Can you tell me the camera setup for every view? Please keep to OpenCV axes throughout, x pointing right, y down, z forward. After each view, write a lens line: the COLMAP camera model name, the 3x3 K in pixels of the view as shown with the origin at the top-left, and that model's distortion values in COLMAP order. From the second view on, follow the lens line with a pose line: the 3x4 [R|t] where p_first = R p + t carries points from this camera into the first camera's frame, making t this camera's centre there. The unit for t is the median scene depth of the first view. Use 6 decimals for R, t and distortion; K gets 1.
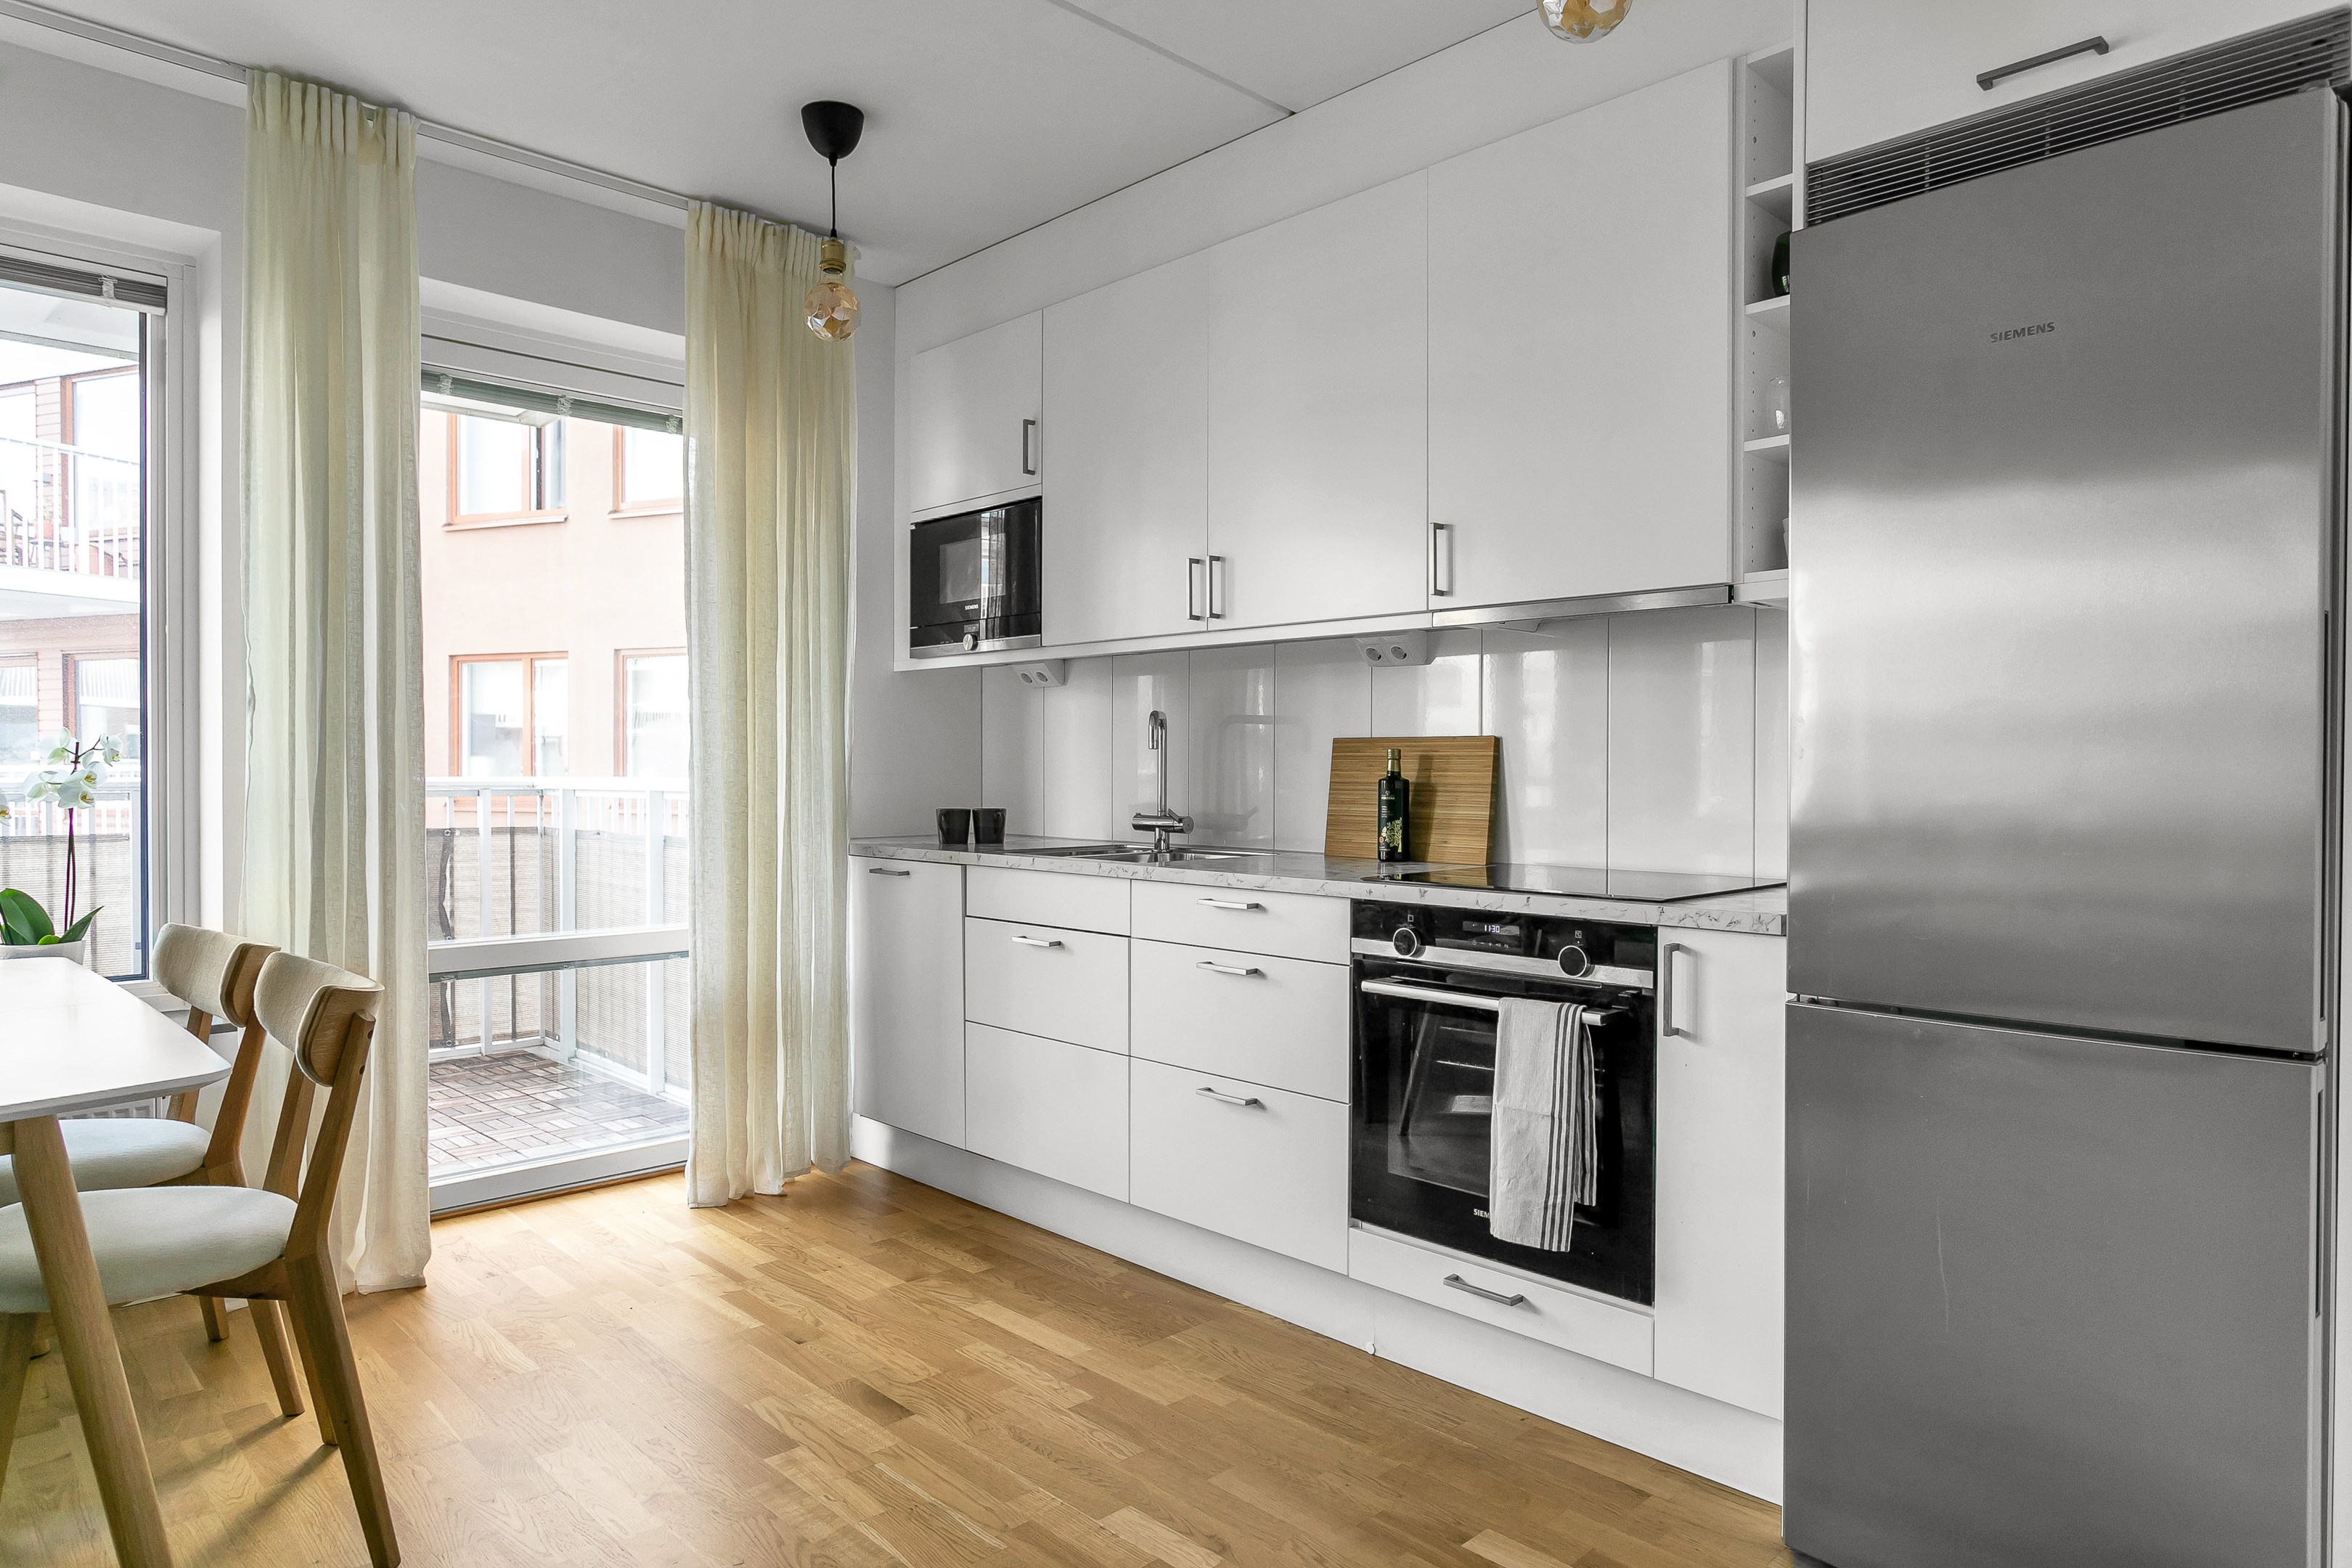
lens RADIAL K [[1425.3, 0, 1190.3], [0, 1425.3, 785.5], [0, 0, 1]] dist [-0.014475, 0.008018]
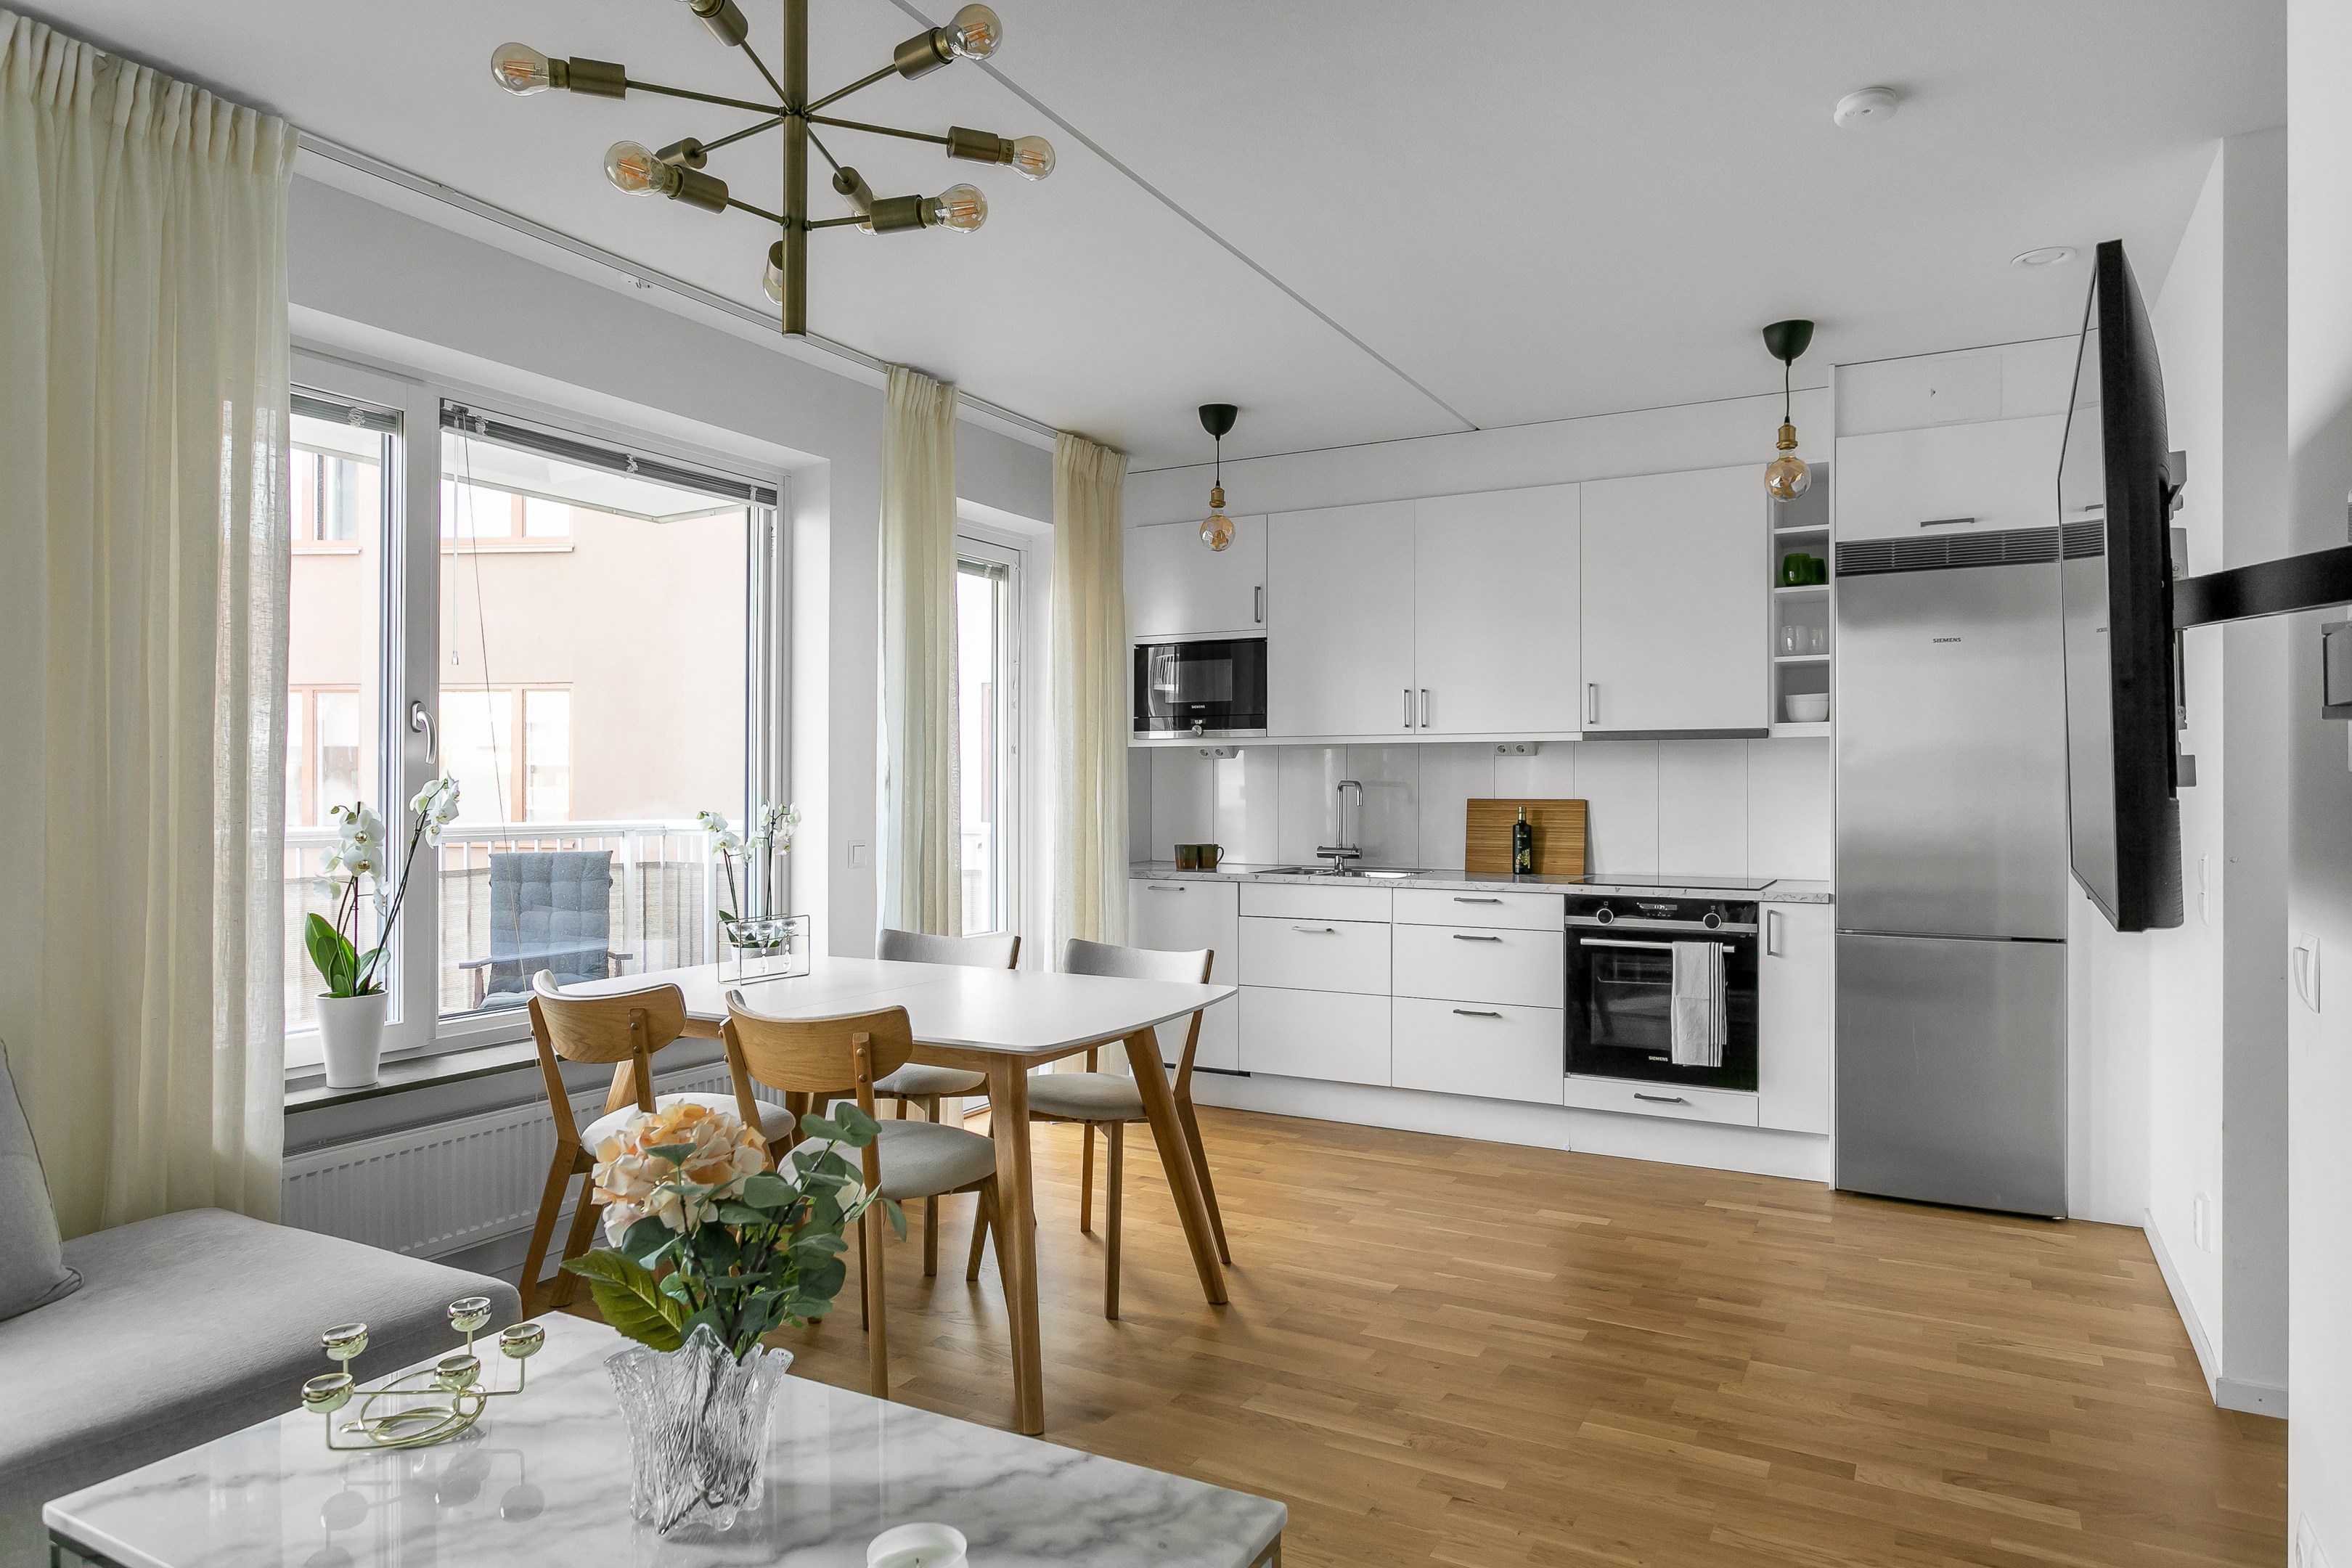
lens RADIAL K [[1425.3, 0, 1181.1], [0, 1425.3, 780.2], [0, 0, 1]] dist [-0.014475, 0.008018]
pose [[0.955814, 0.000303, 0.293970, -0.776671], [0.004890, 0.999845, -0.016929, -0.032214], [-0.293930, 0.017619, 0.955665, -0.512853]]
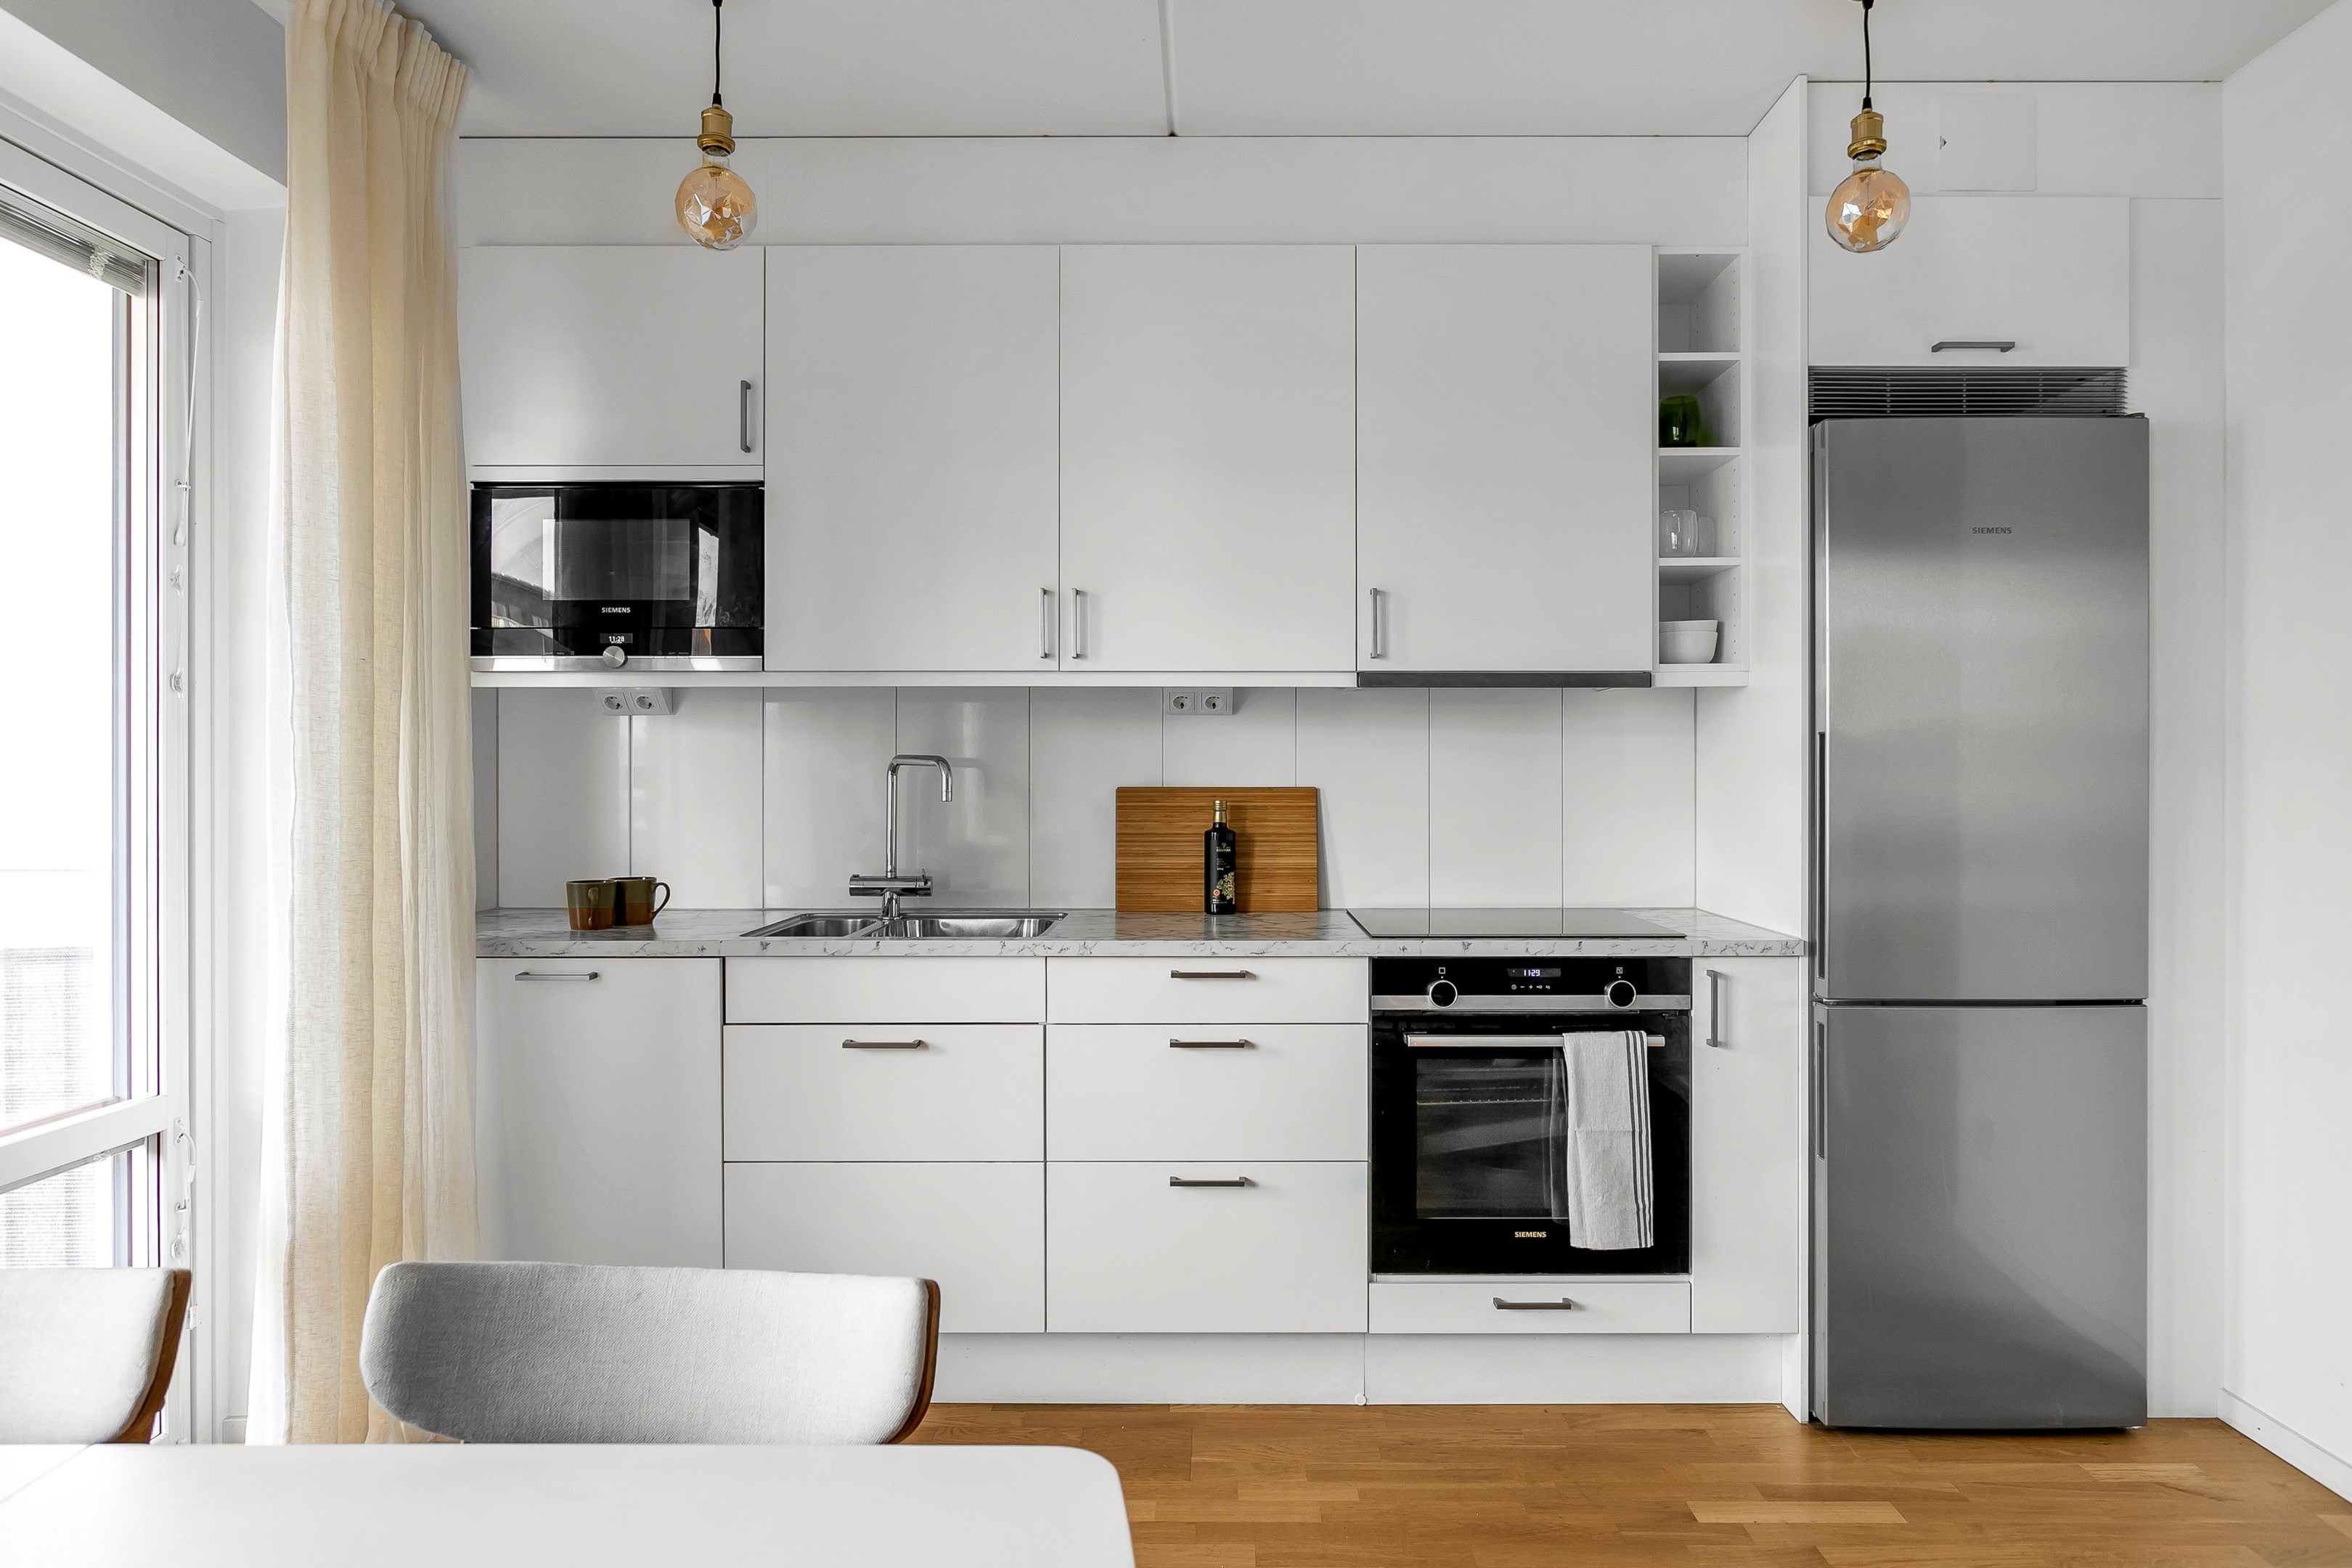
lens RADIAL K [[1425.3, 0, 1199.1], [0, 1425.3, 772.4], [0, 0, 1]] dist [-0.014475, 0.008018]
pose [[0.696231, -0.002034, 0.717815, -0.614560], [0.011138, 0.999906, -0.007970, -0.039505], [-0.717732, 0.013544, 0.696188, 0.337026]]
